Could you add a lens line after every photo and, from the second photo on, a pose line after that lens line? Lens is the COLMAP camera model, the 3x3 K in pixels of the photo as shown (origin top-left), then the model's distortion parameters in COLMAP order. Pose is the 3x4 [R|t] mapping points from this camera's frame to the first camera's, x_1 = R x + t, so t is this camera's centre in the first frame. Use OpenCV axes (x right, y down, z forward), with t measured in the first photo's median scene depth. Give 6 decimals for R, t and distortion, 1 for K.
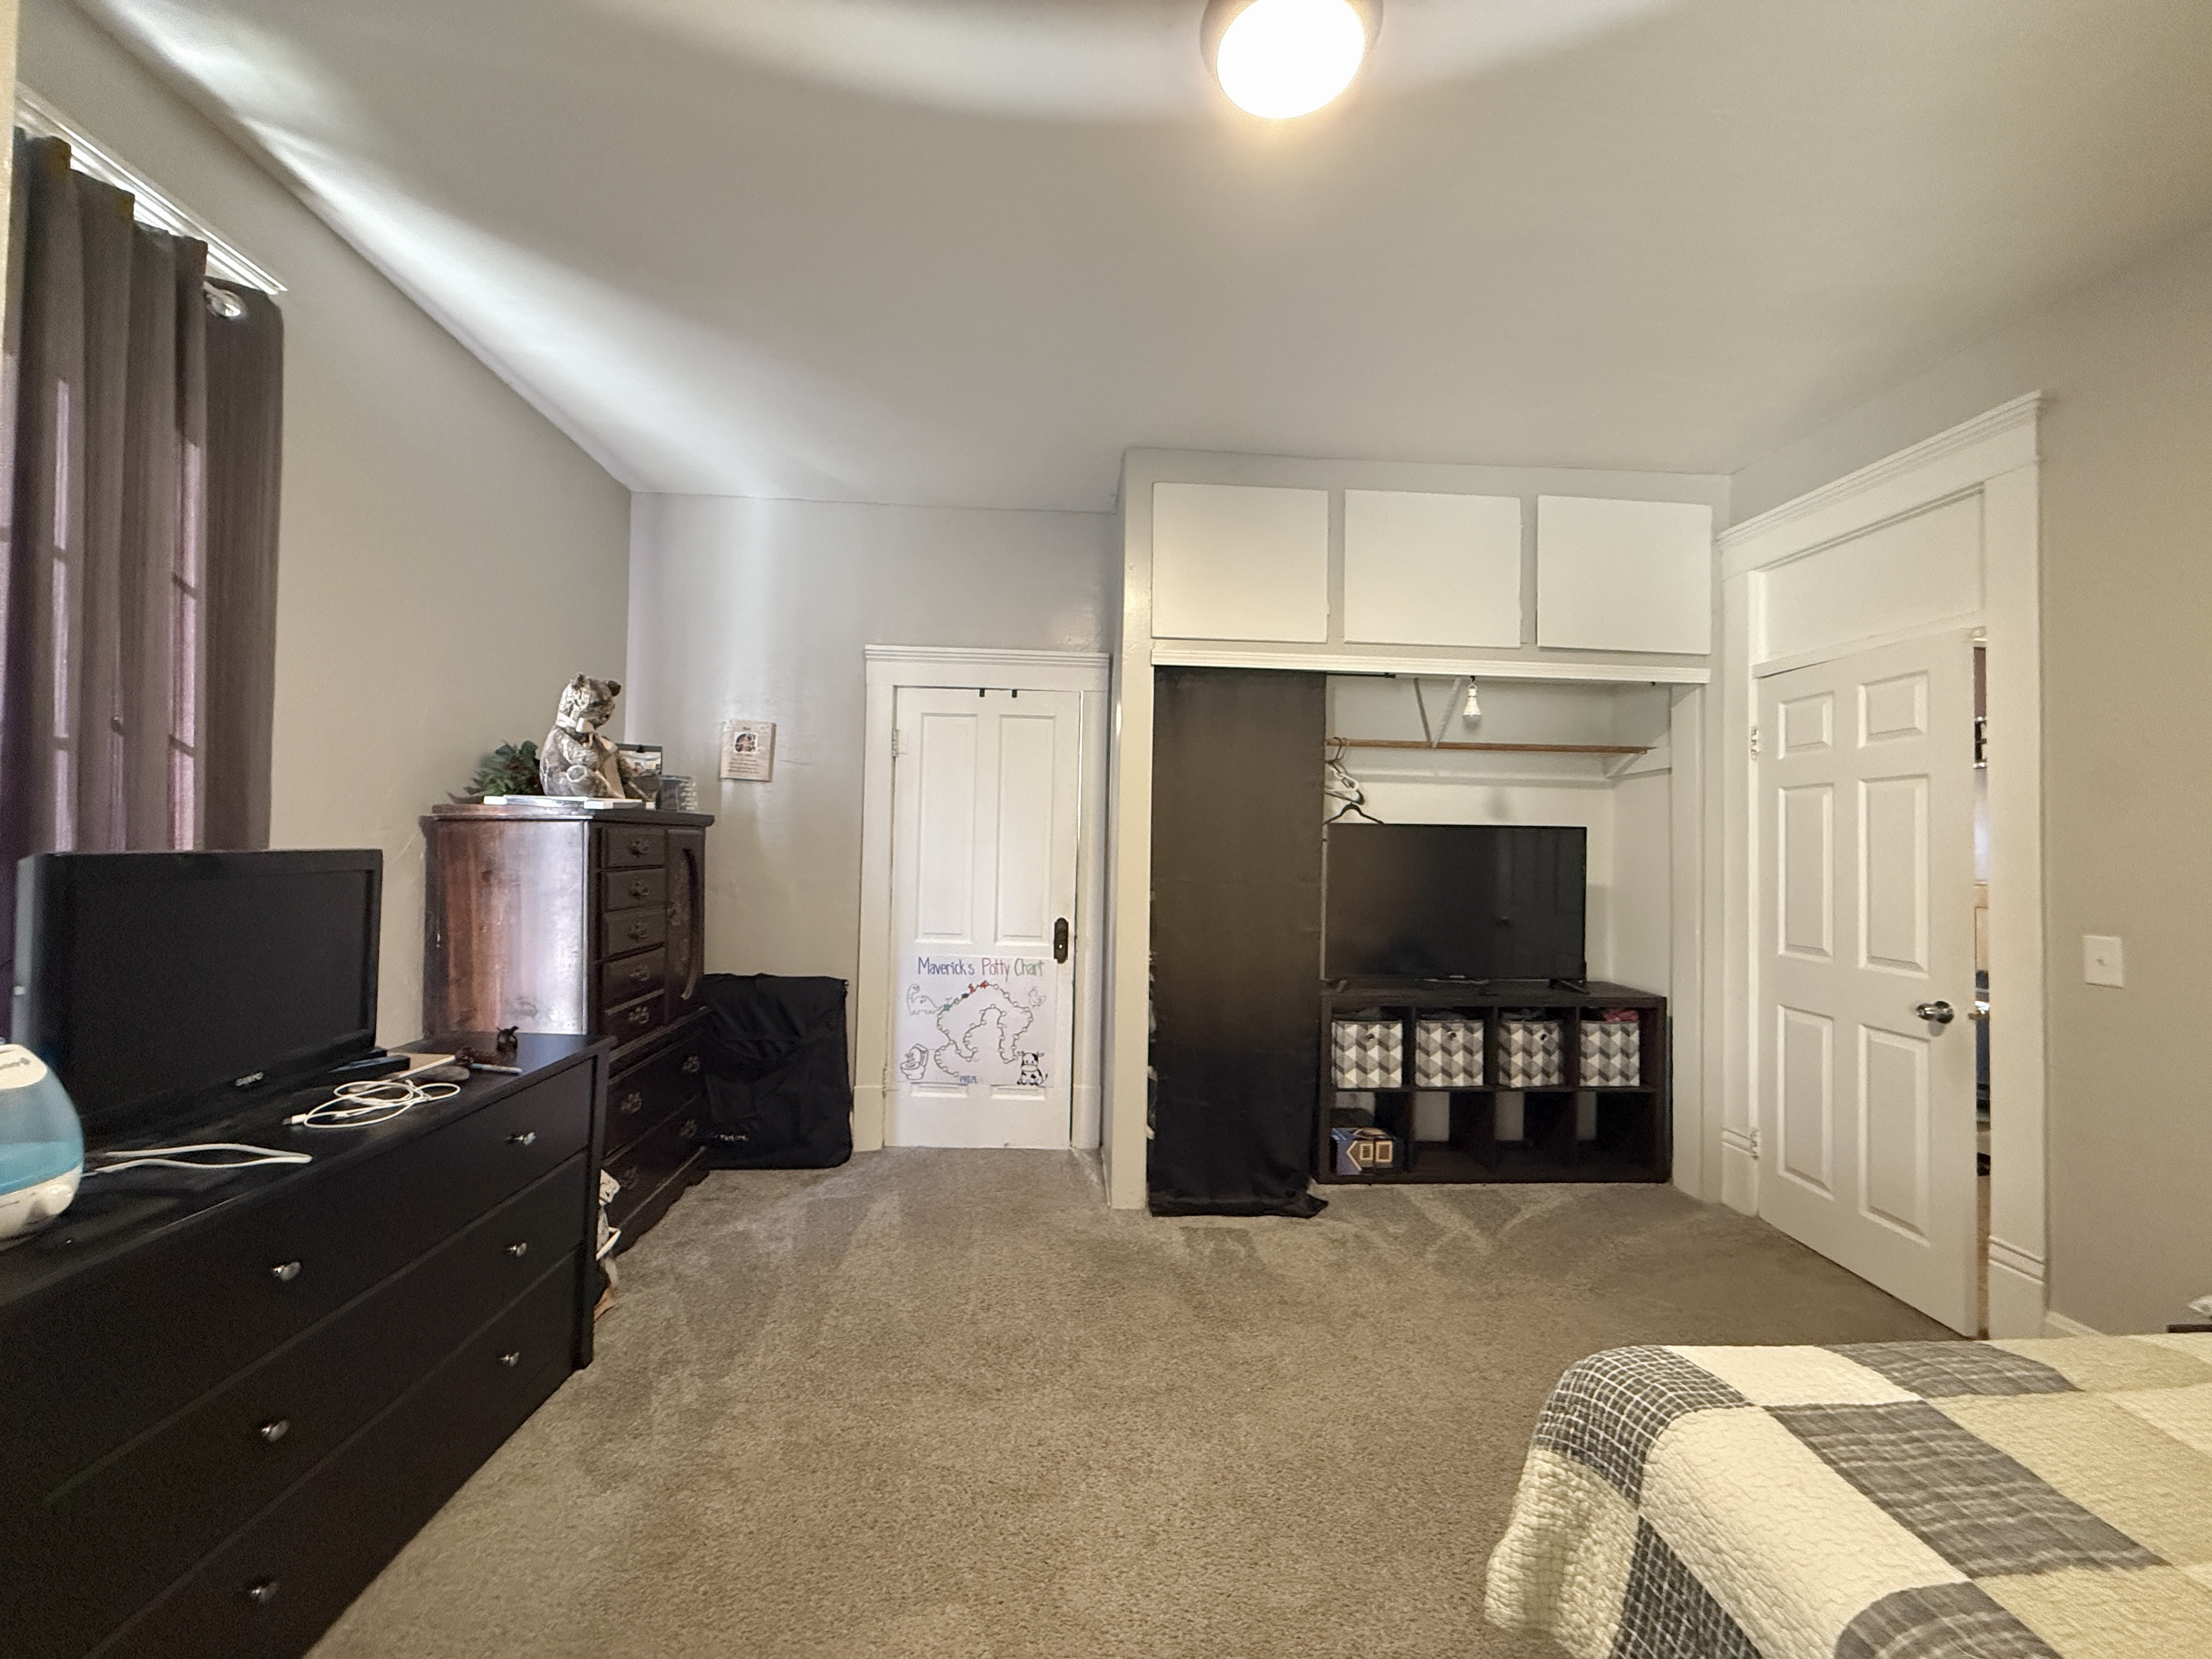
lens RADIAL K [[876.1, 0, 1098.6], [0, 876.1, 830.7], [0, 0, 1]] dist [-0.000630, 0.000238]
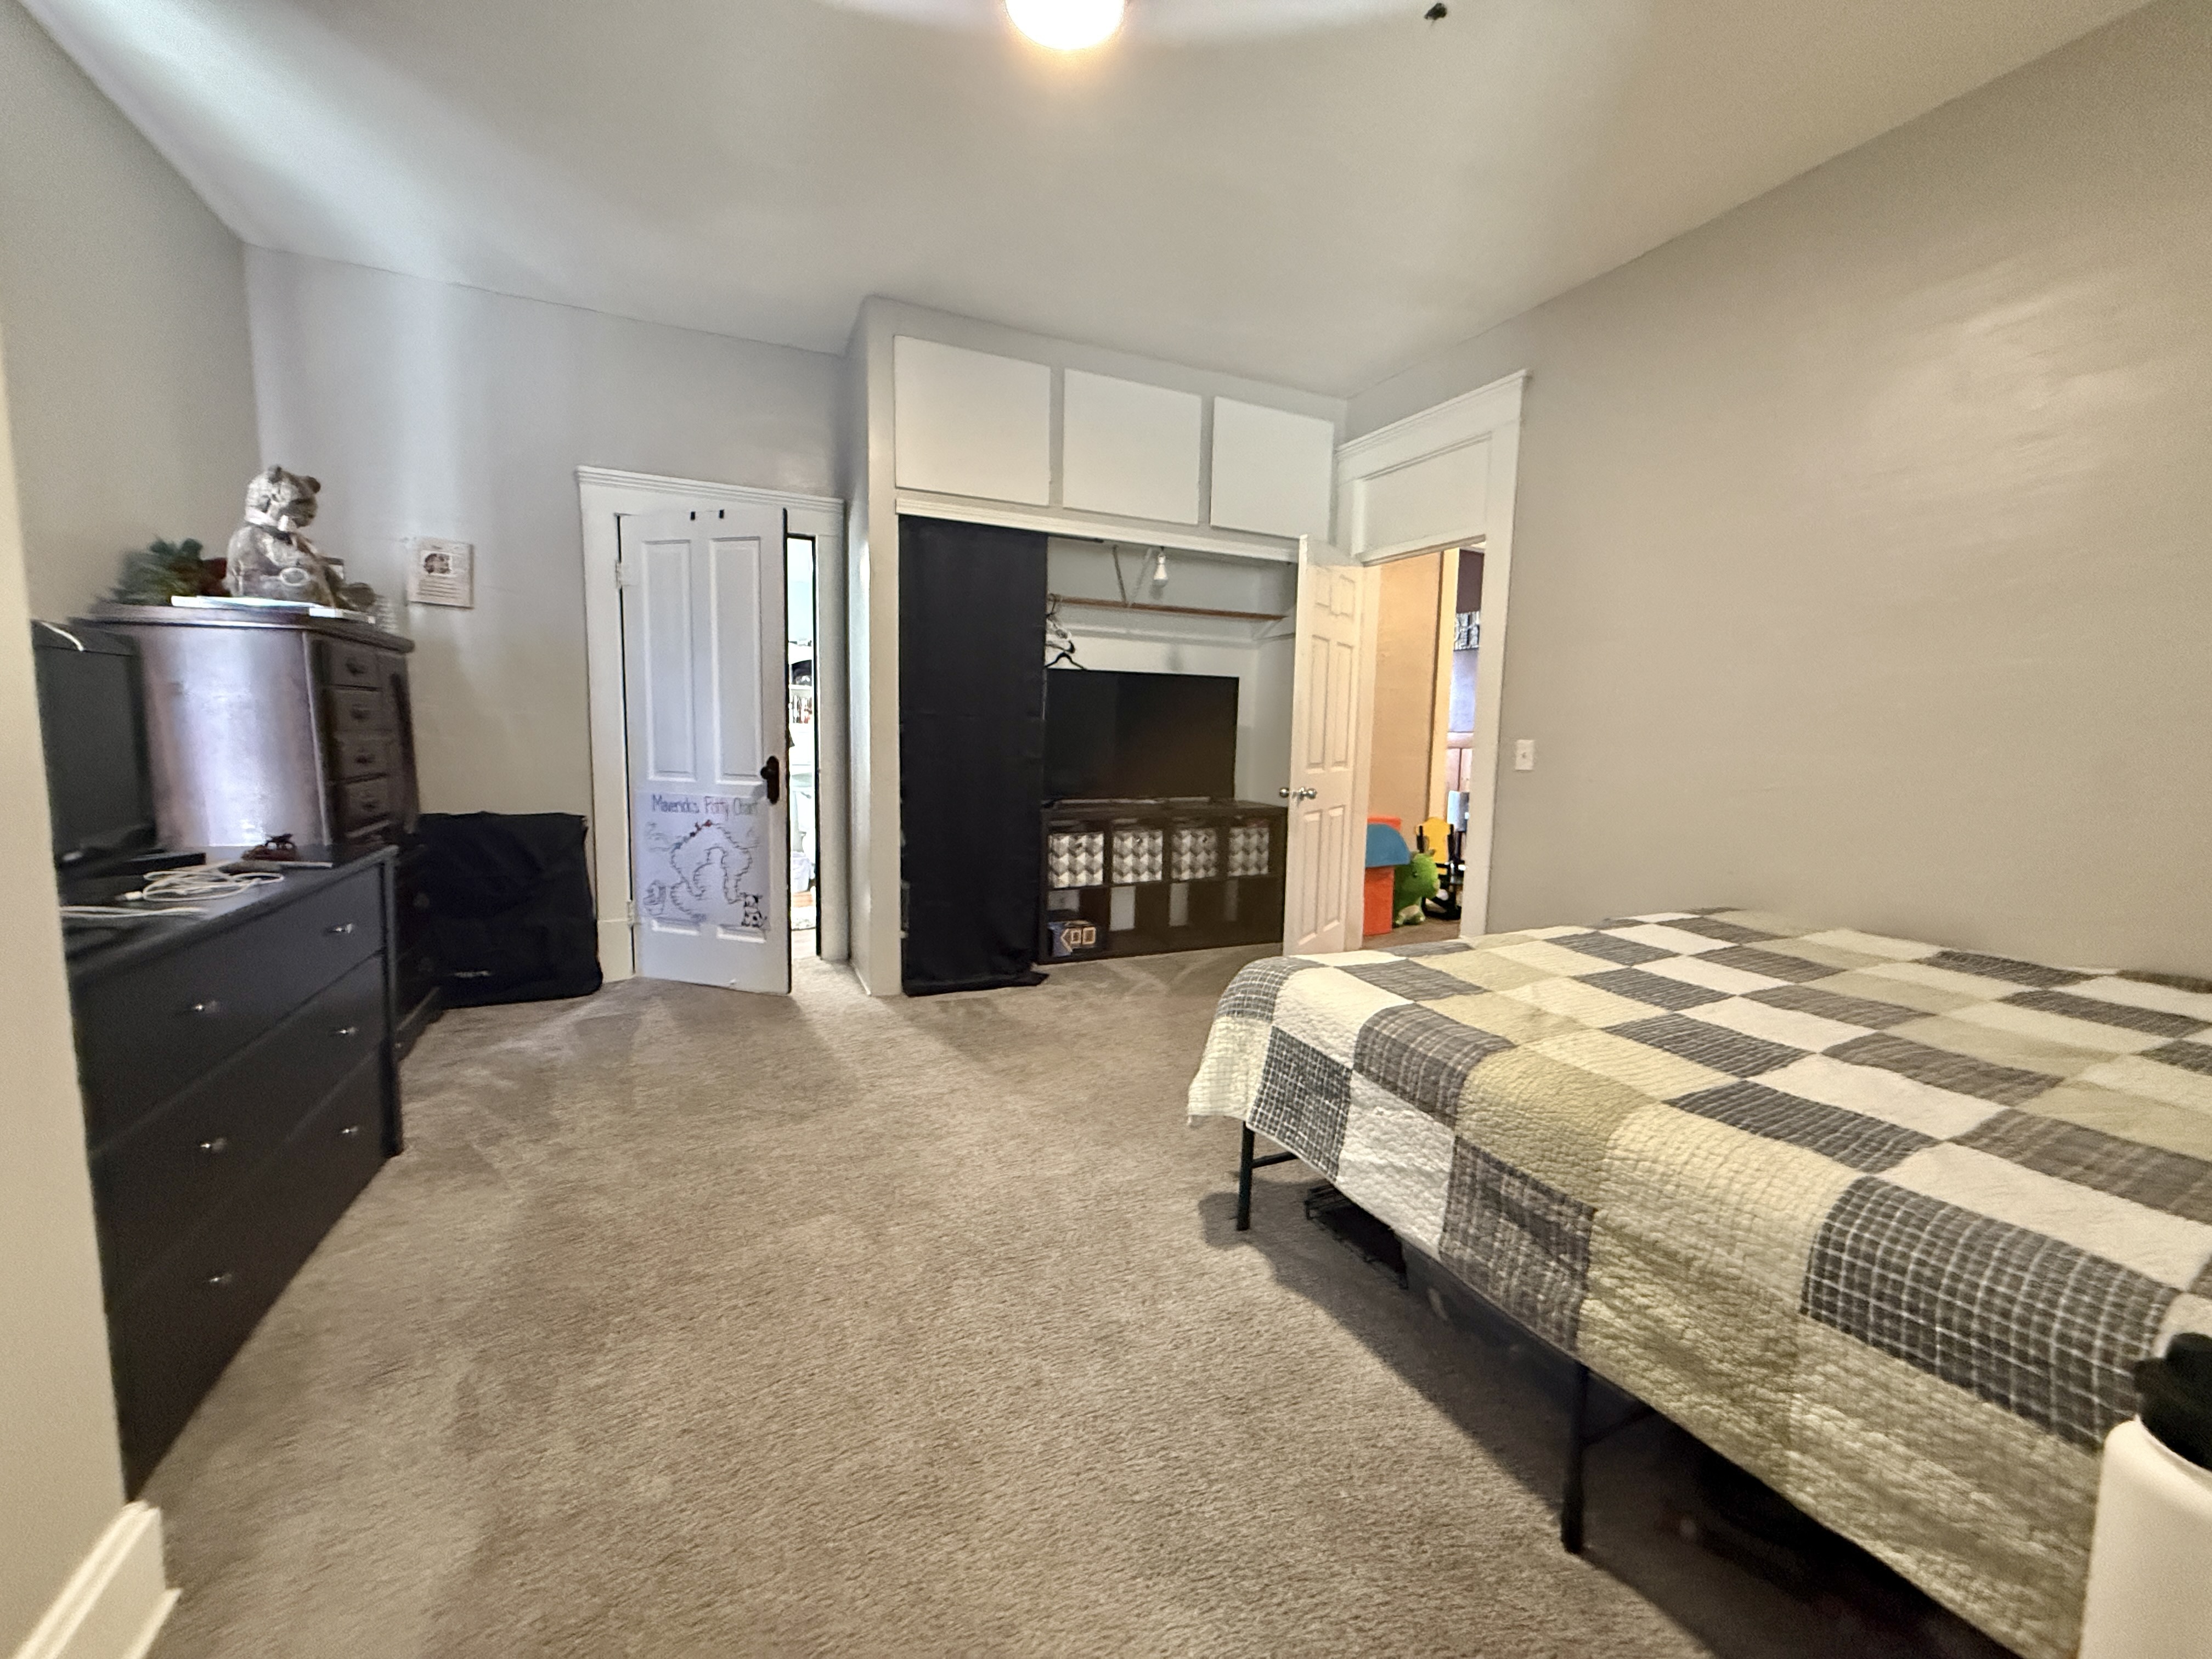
lens RADIAL K [[877.1, 0, 1096.9], [0, 877.1, 833.4], [0, 0, 1]] dist [-0.000295, 0.000006]
pose [[0.934576, -0.040056, 0.353502, -0.106253], [-0.010923, 0.989942, 0.141050, 0.047815], [-0.355597, -0.135683, 0.924738, -0.150422]]
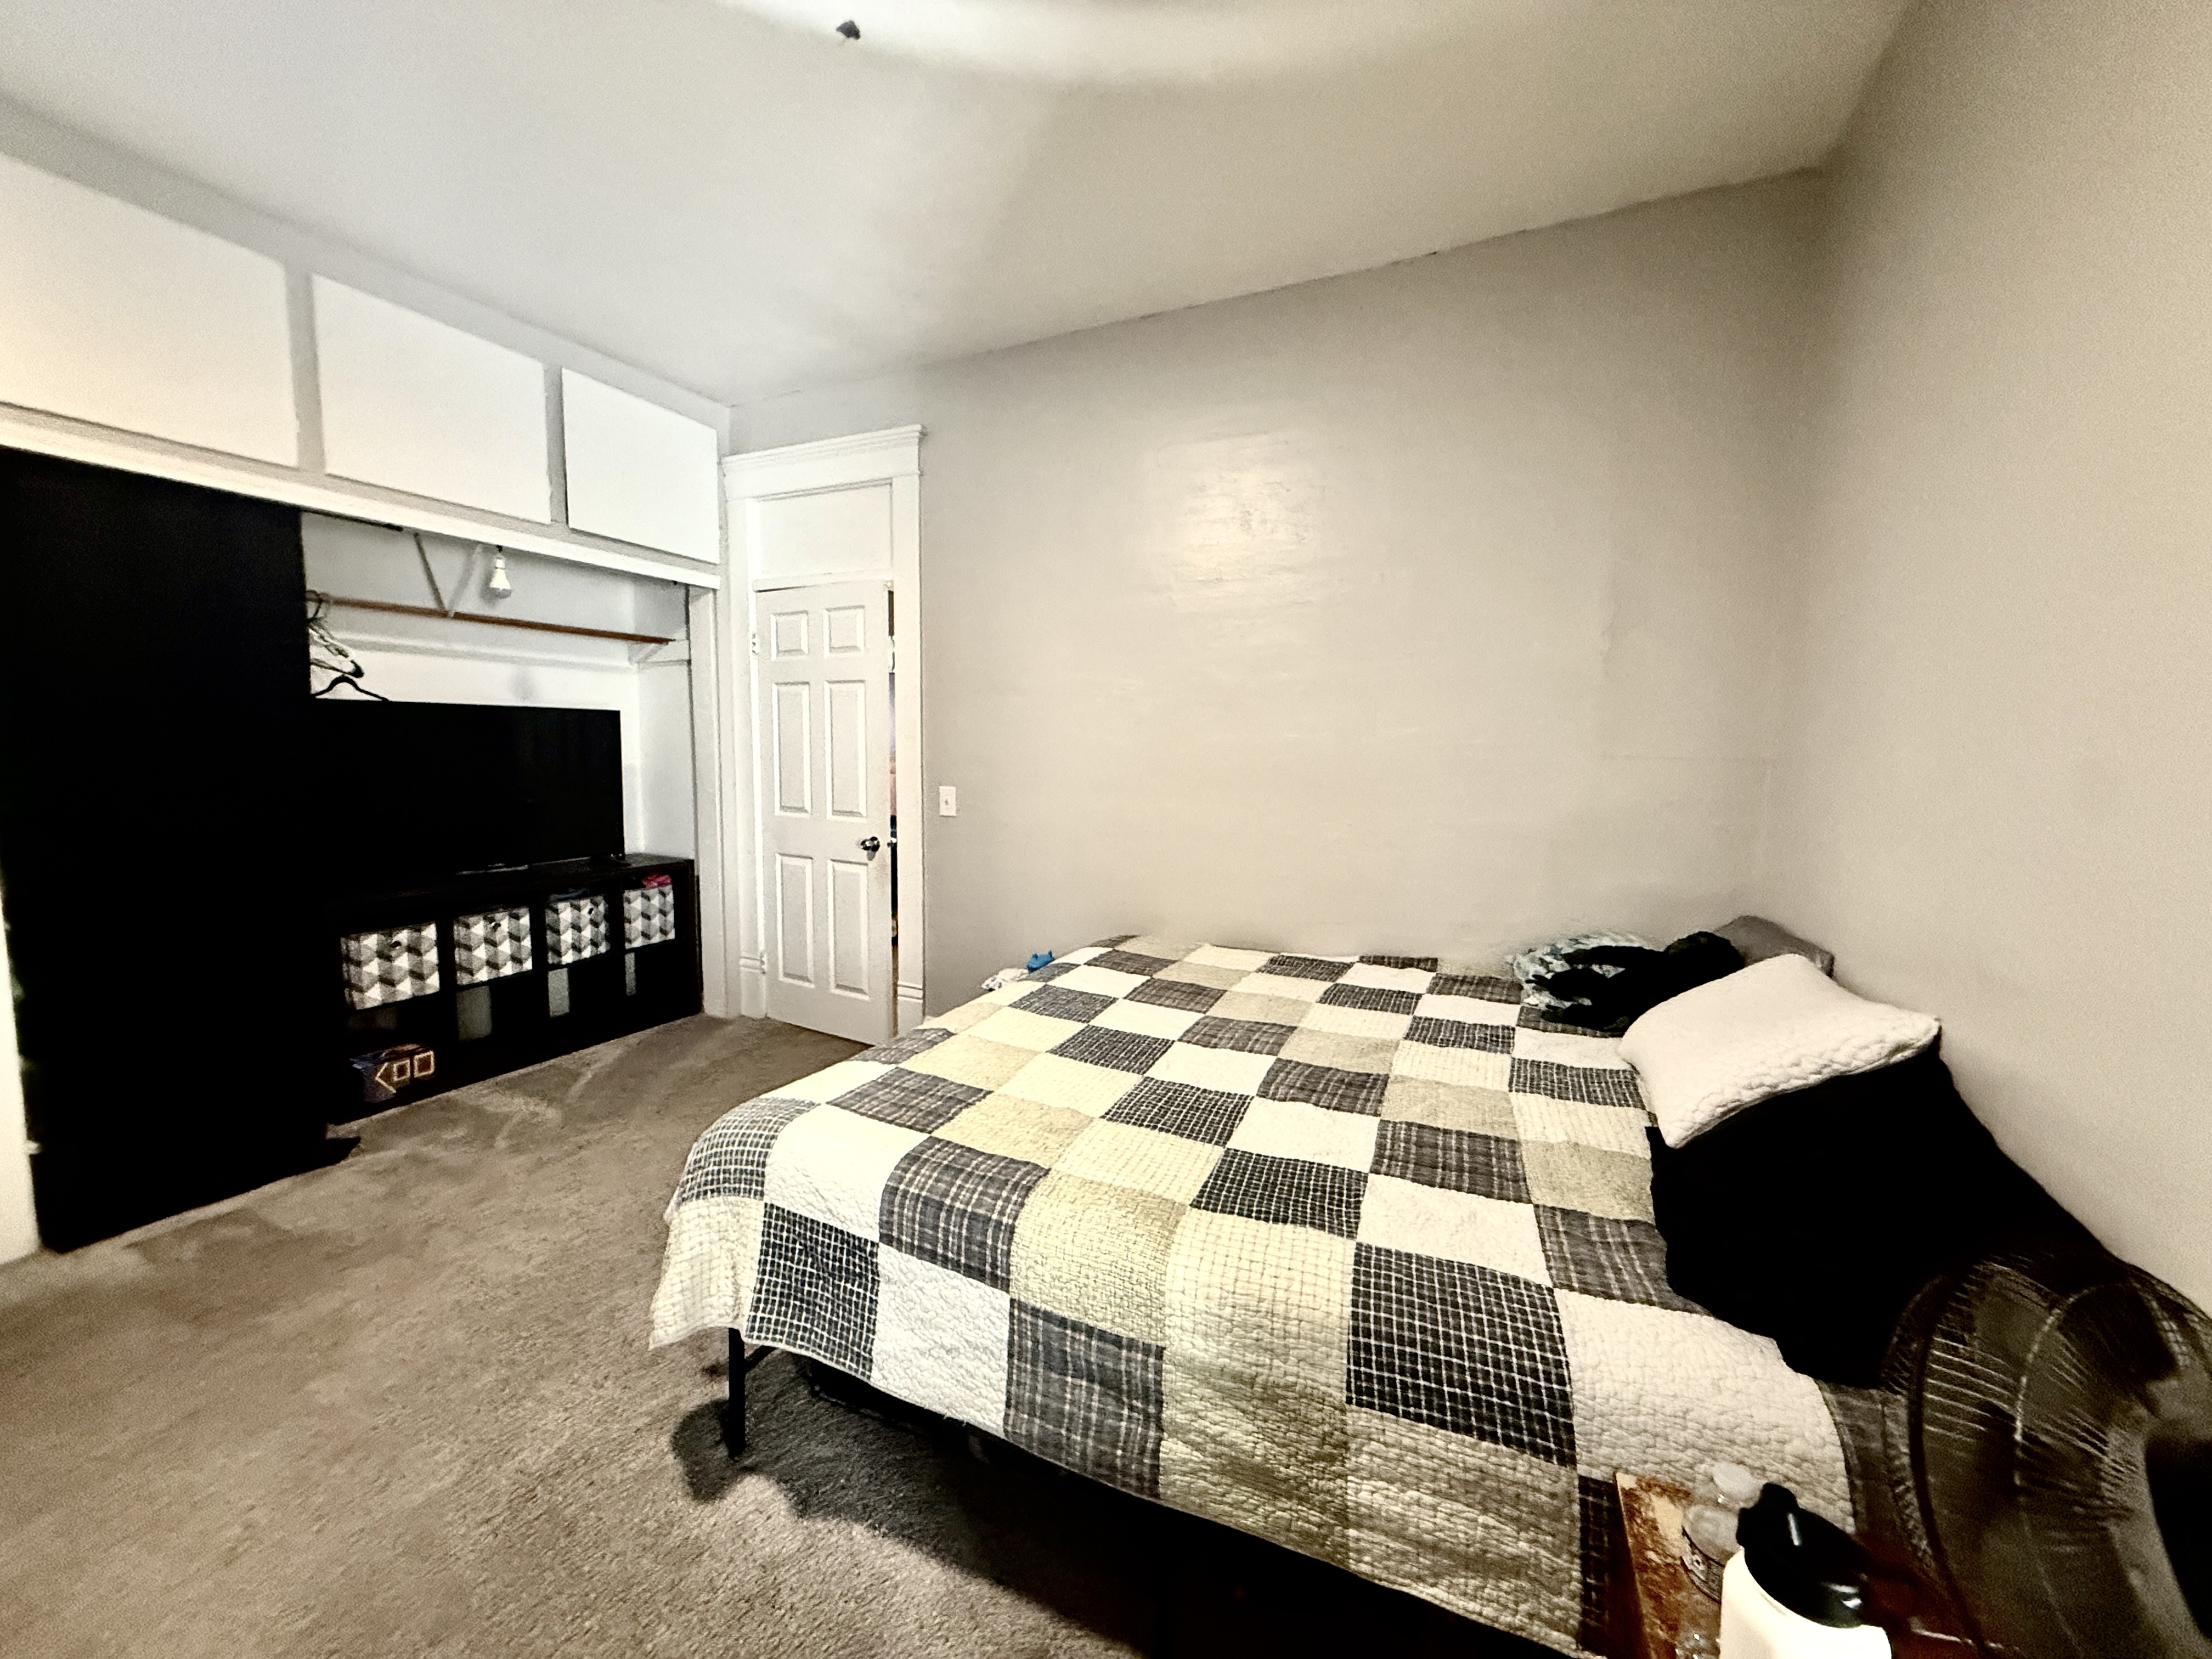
lens RADIAL K [[878.6, 0, 1098.3], [0, 878.6, 831.7], [0, 0, 1]] dist [0.000921, 0.000146]
pose [[0.498905, -0.096510, 0.861266, -0.095161], [-0.023325, 0.991925, 0.124663, -0.005297], [-0.866343, -0.082283, 0.492626, -0.044550]]
